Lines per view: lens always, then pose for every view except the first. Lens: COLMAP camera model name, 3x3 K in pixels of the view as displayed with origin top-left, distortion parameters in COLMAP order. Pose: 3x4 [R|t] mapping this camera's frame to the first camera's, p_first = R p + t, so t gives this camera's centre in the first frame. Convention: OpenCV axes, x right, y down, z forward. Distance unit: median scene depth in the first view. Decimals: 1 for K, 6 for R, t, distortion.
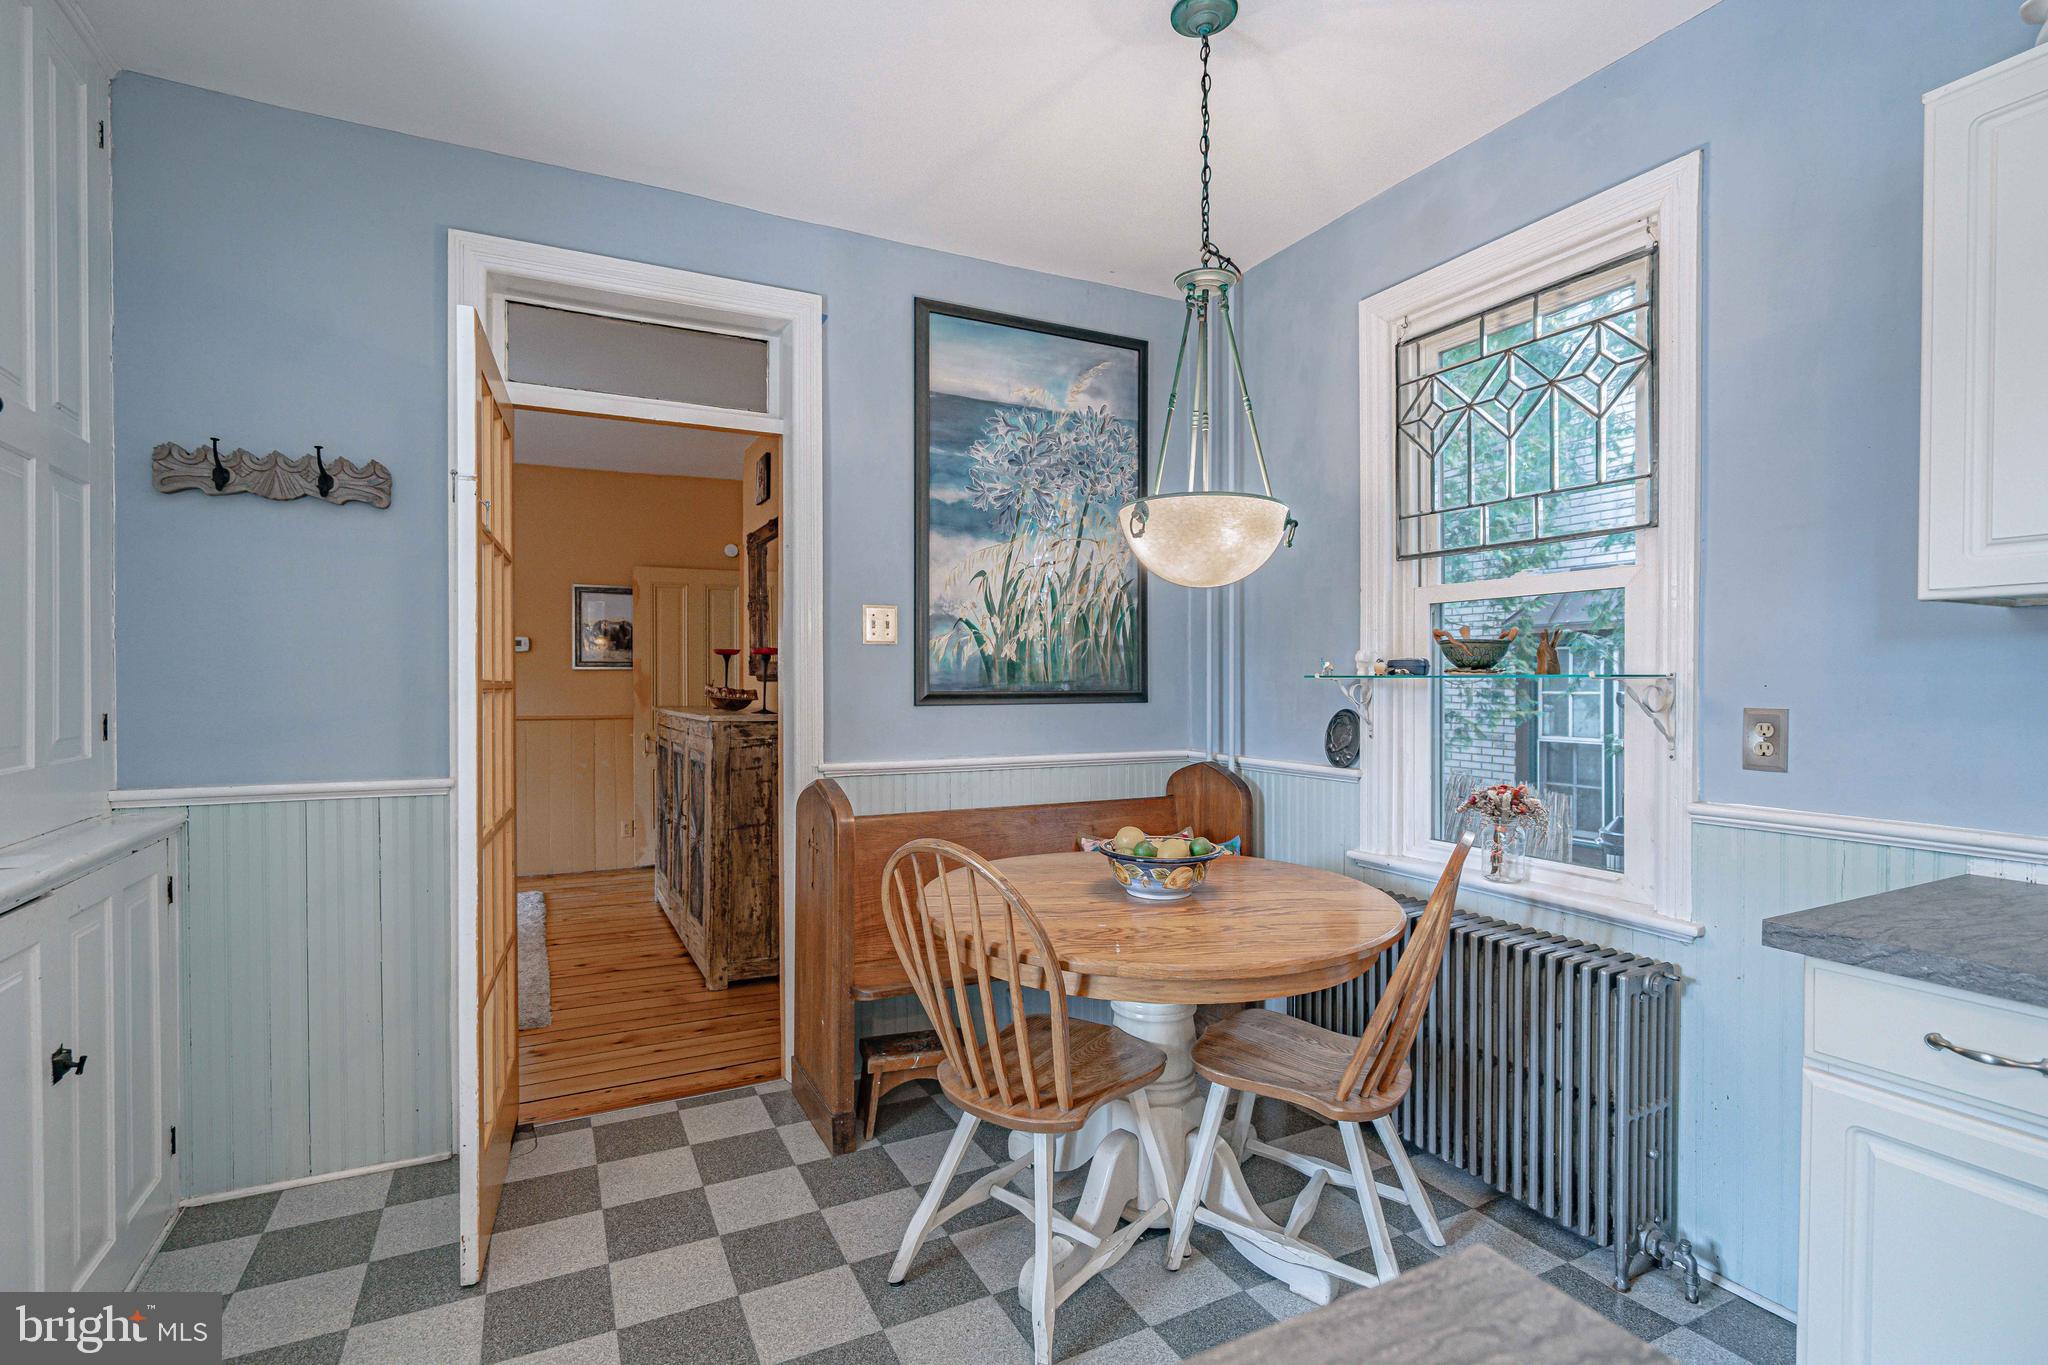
lens RADIAL K [[929.9, 0, 1025.9], [0, 929.9, 685.0], [0, 0, 1]] dist [-0.006758, 0.001946]
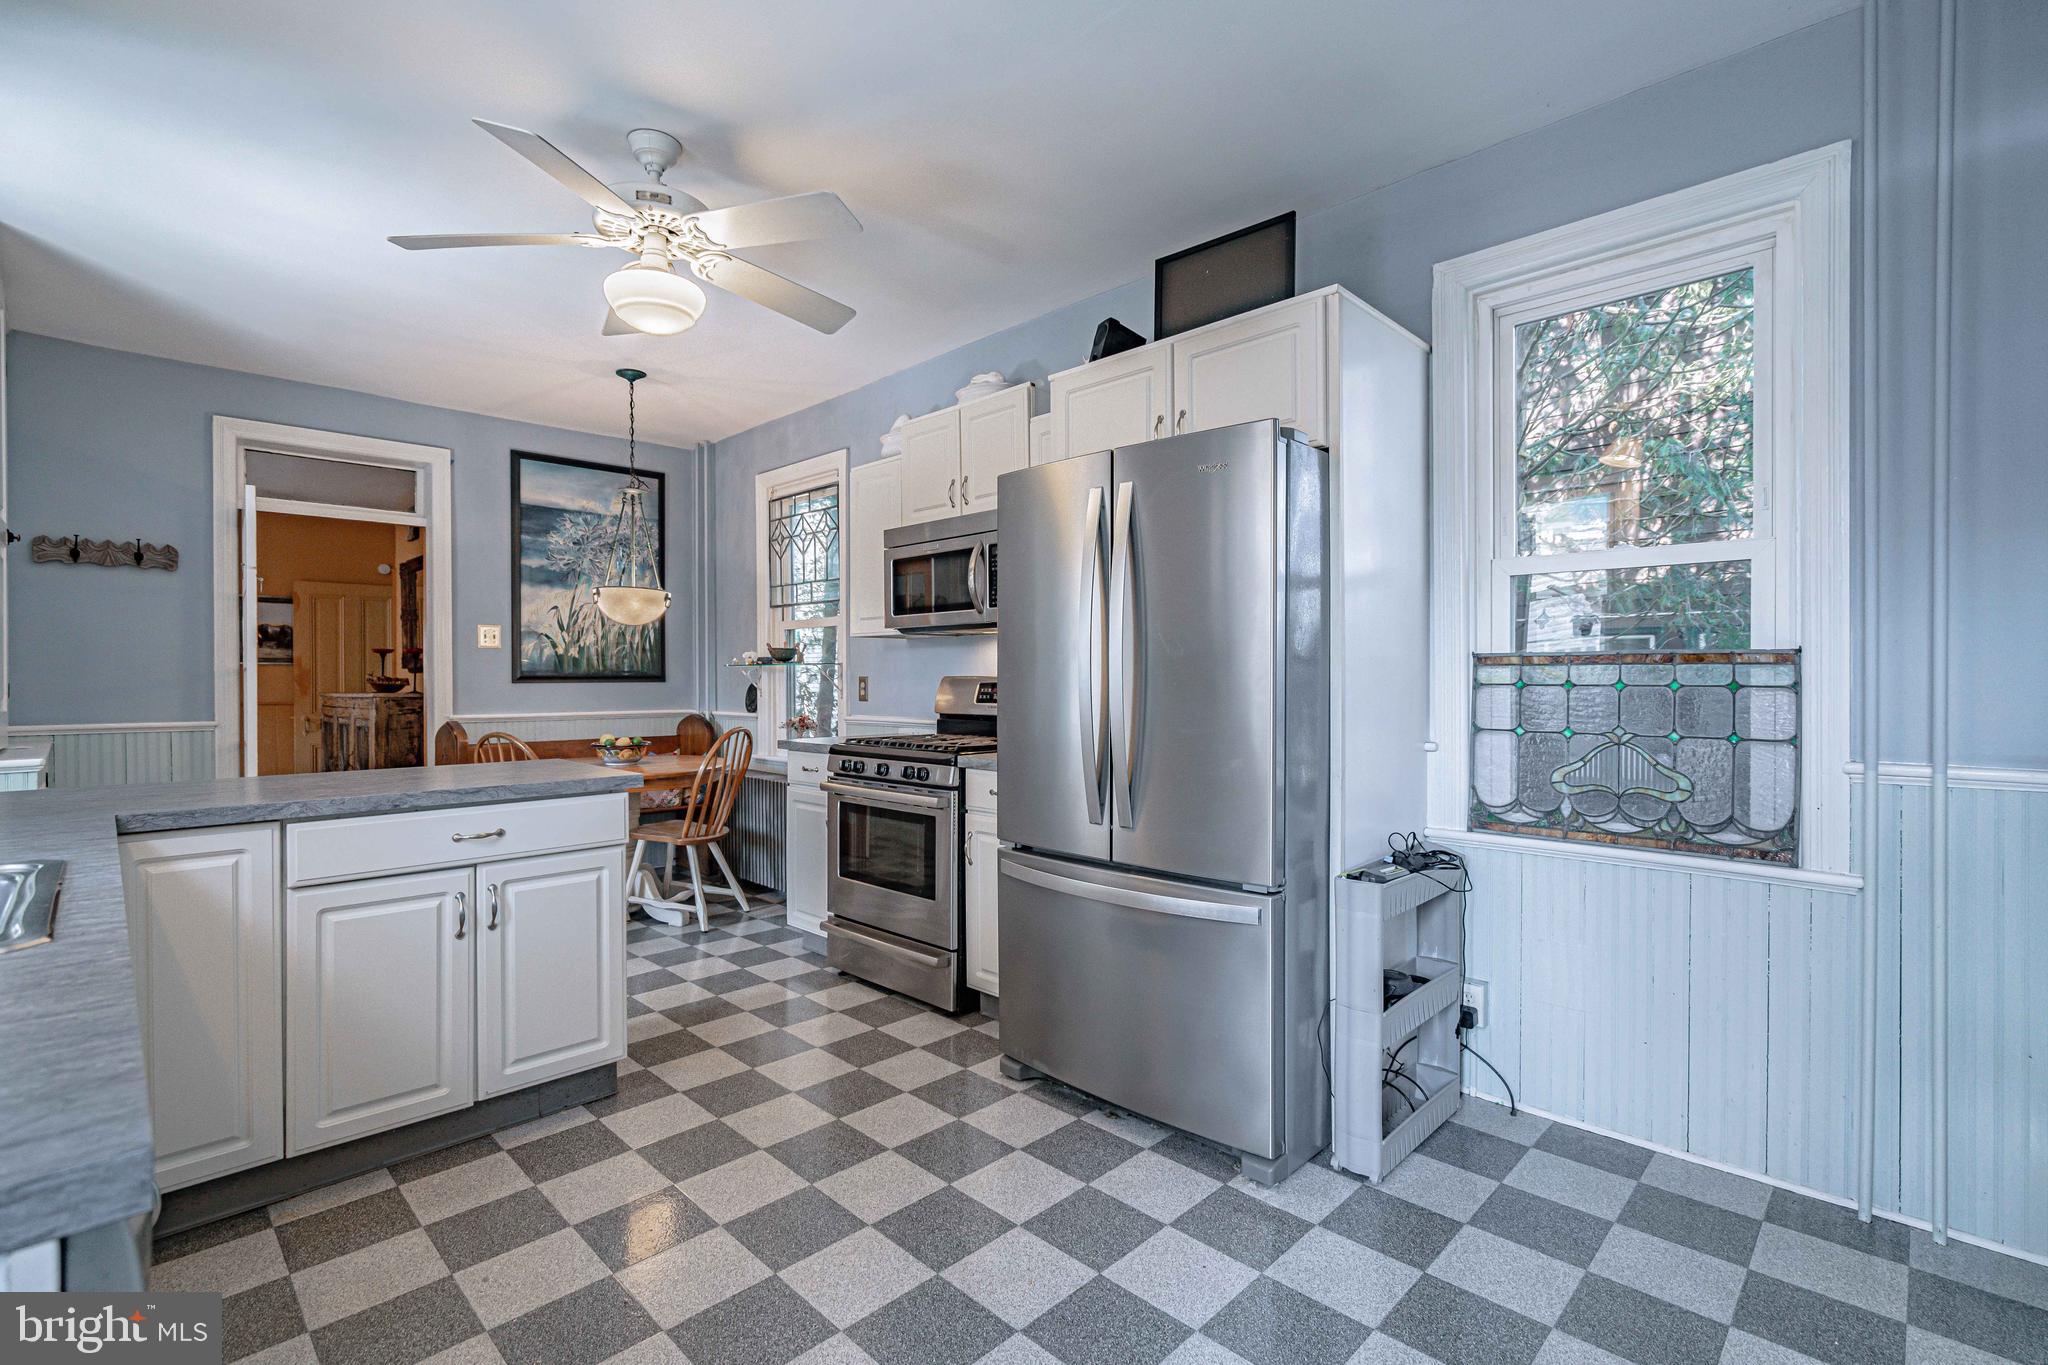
lens RADIAL K [[929.9, 0, 1004.2], [0, 929.9, 686.3], [0, 0, 1]] dist [-0.006758, 0.001946]
pose [[0.957638, -0.004996, 0.287930, 0.260393], [0.004686, 0.999987, 0.001765, 0.029558], [-0.287936, -0.000341, 0.957650, -0.926559]]
